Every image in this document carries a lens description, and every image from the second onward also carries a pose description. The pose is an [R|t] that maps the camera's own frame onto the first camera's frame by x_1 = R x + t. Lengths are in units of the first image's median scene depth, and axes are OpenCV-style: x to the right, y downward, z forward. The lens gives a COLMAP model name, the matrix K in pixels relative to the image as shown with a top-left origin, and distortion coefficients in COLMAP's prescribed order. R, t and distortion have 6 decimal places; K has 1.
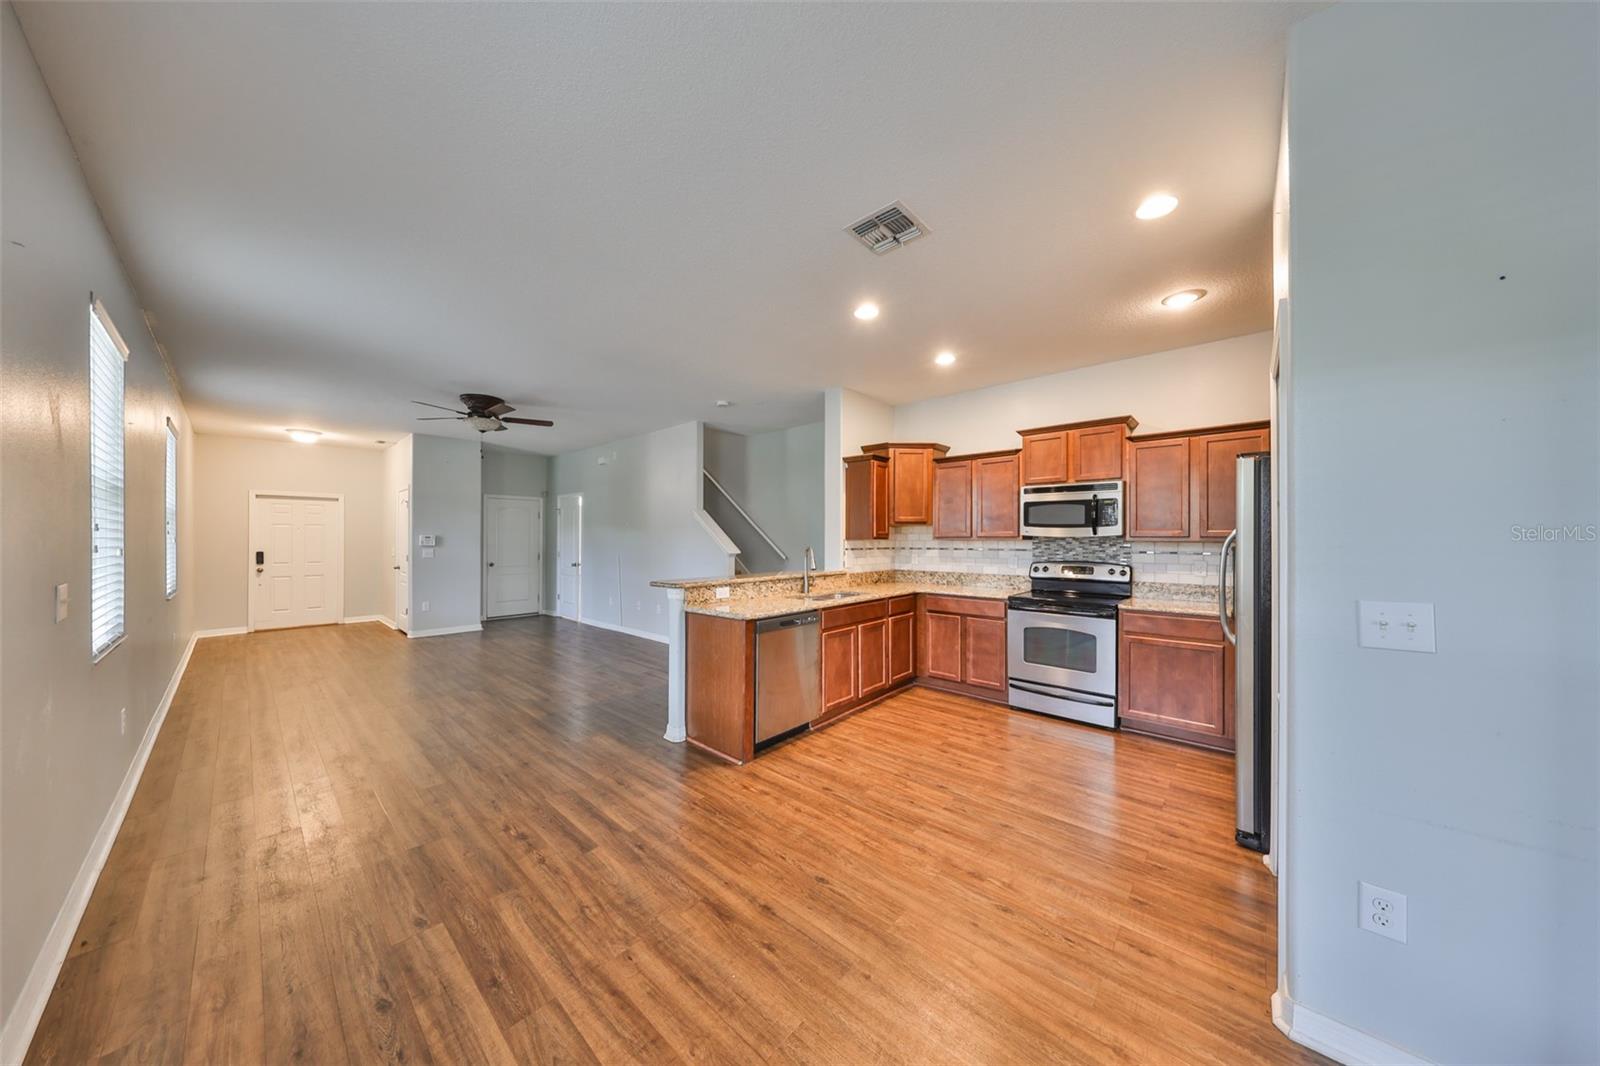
lens RADIAL K [[495.6, 0, 802.1], [0, 495.6, 536.2], [0, 0, 1]] dist [0.000893, -0.000283]
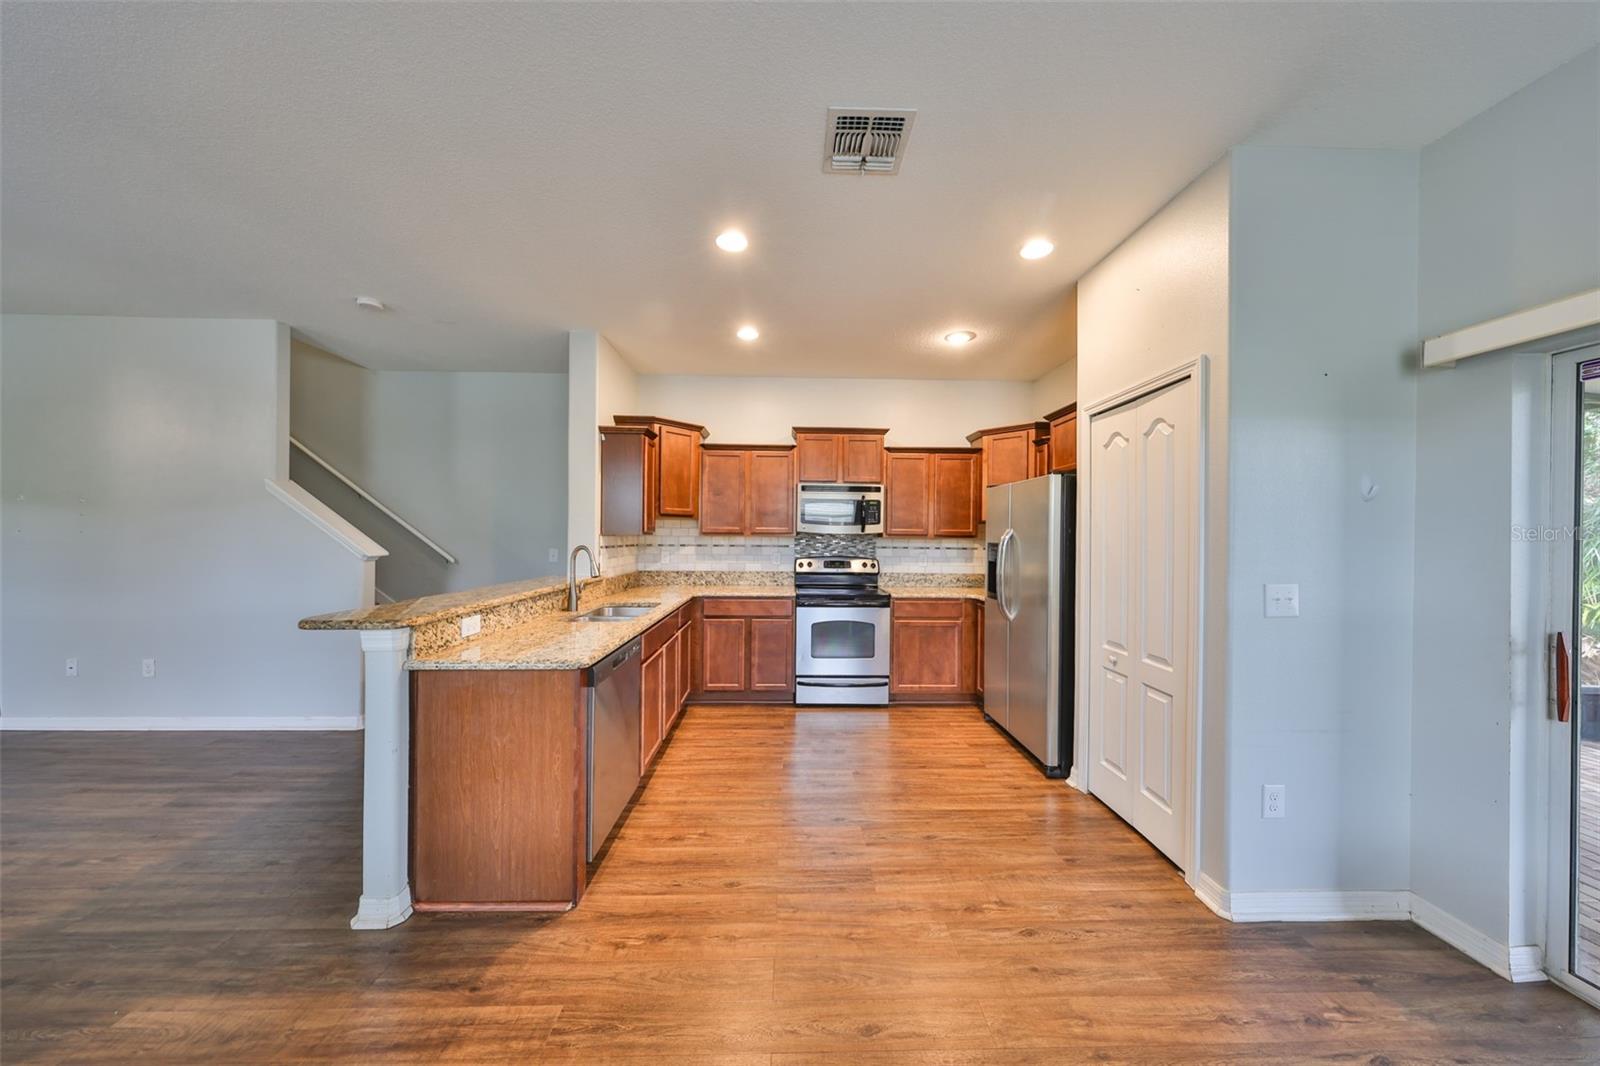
lens RADIAL K [[495.6, 0, 799.6], [0, 495.6, 536.9], [0, 0, 1]] dist [0.000893, -0.000283]
pose [[0.731153, 0.002186, 0.682210, -0.272700], [-0.010964, 0.999903, 0.008547, 0.000160], [-0.682125, -0.013729, 0.731107, 0.307607]]
